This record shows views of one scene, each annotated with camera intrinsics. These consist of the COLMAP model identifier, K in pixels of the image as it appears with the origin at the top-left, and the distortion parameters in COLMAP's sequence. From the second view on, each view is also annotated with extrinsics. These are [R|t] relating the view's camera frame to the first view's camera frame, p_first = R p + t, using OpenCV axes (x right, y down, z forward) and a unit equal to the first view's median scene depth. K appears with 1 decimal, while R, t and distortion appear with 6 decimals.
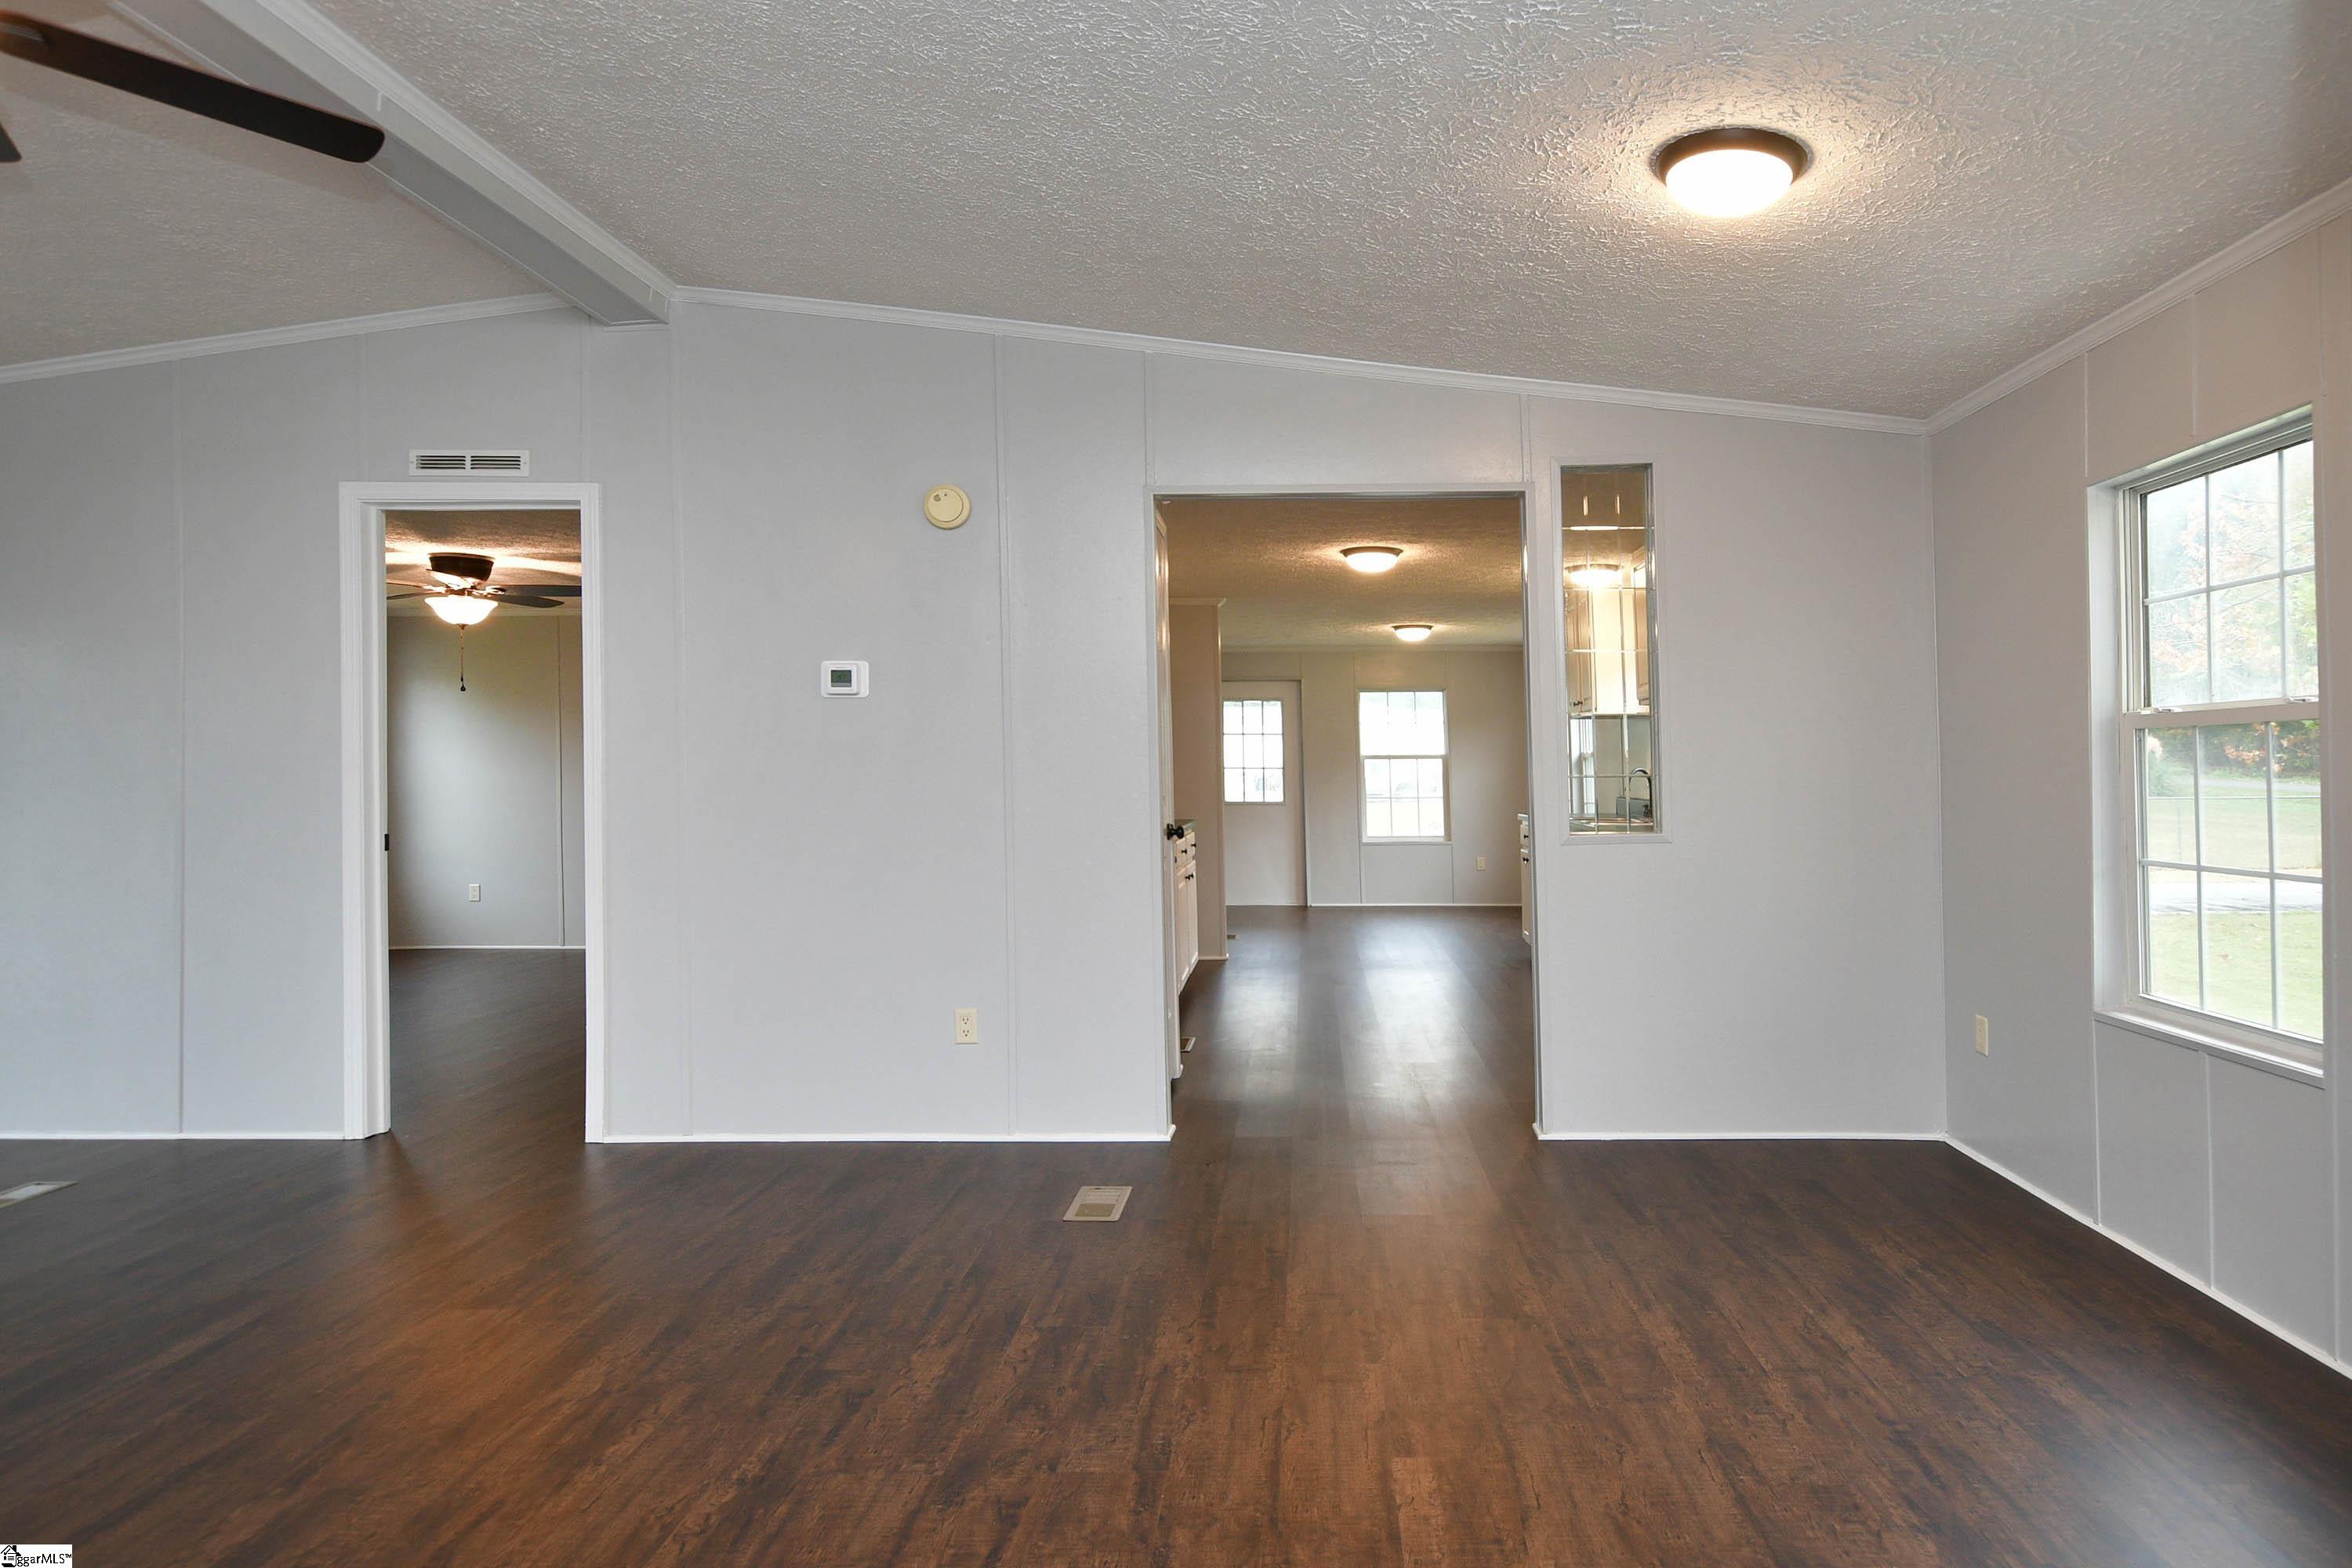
lens RADIAL K [[1195.1, 0, 1241.0], [0, 1195.1, 762.6], [0, 0, 1]] dist [-0.015391, 0.003490]
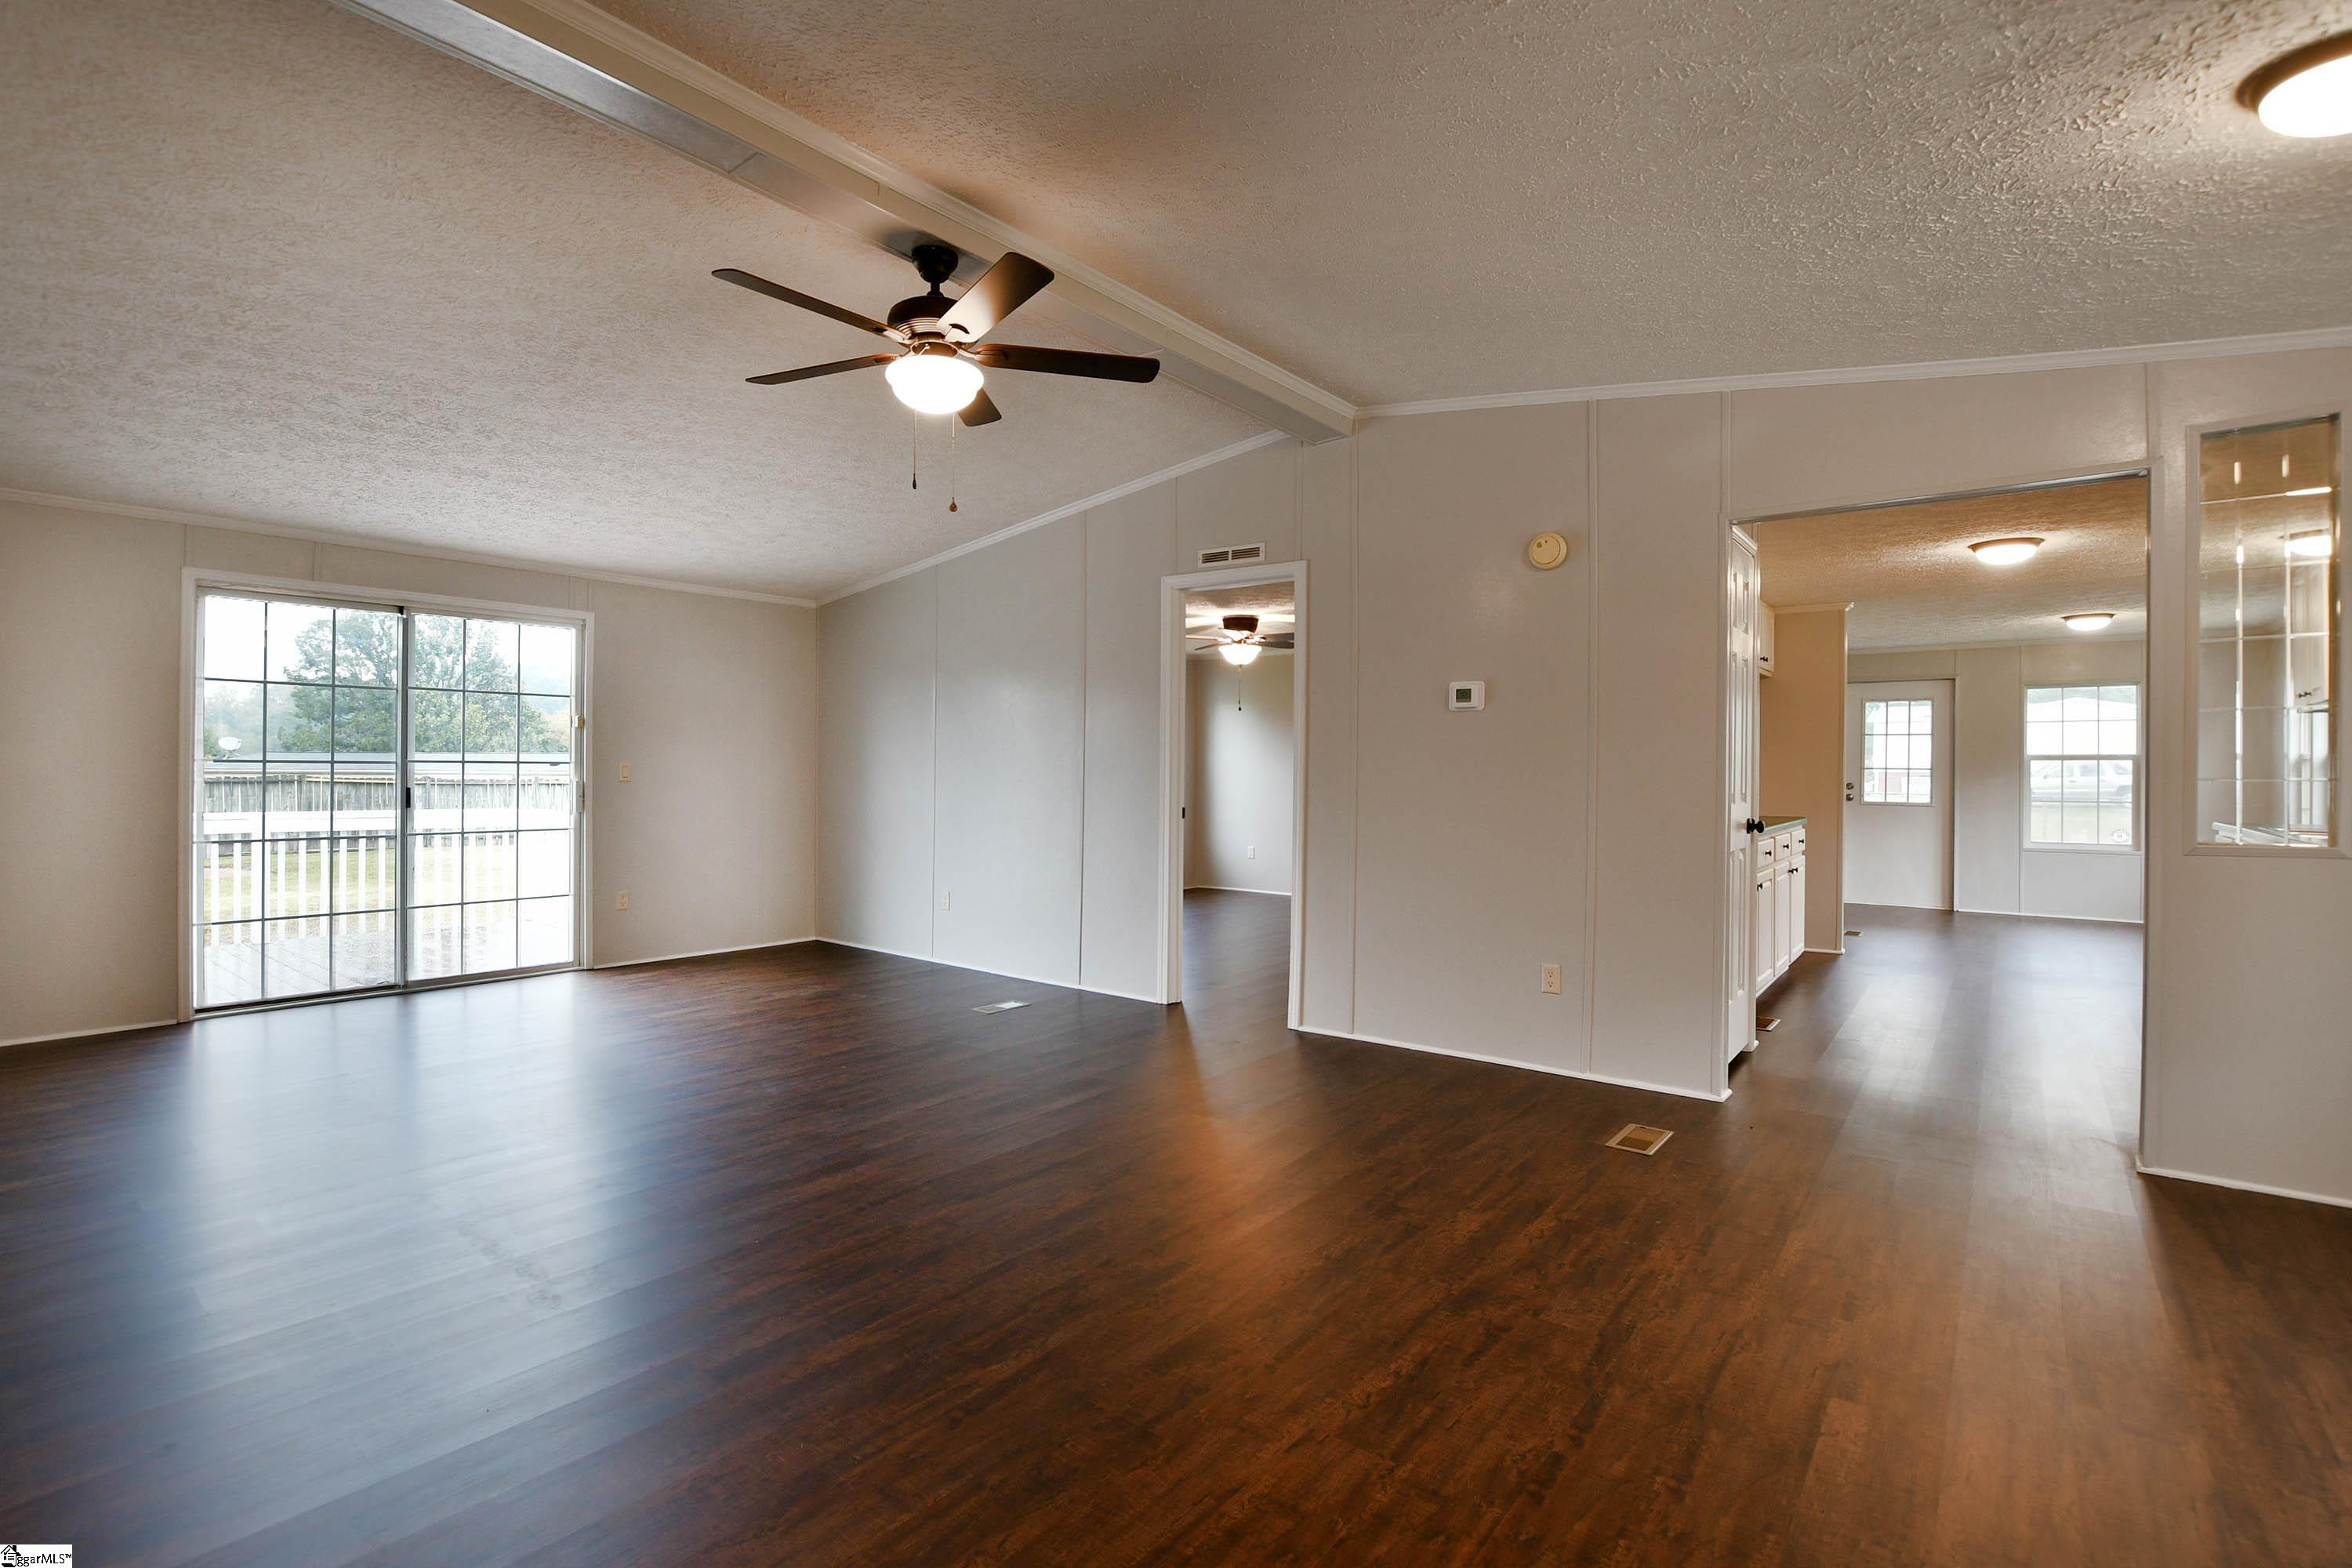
lens RADIAL K [[999.3, 0, 1191.5], [0, 999.3, 773.0], [0, 0, 1]] dist [-0.018985, 0.001273]
pose [[0.803293, 0.010598, -0.595490, 0.099687], [-0.003347, 0.999906, 0.013281, -0.001862], [0.595575, -0.008675, 0.803253, -0.043093]]
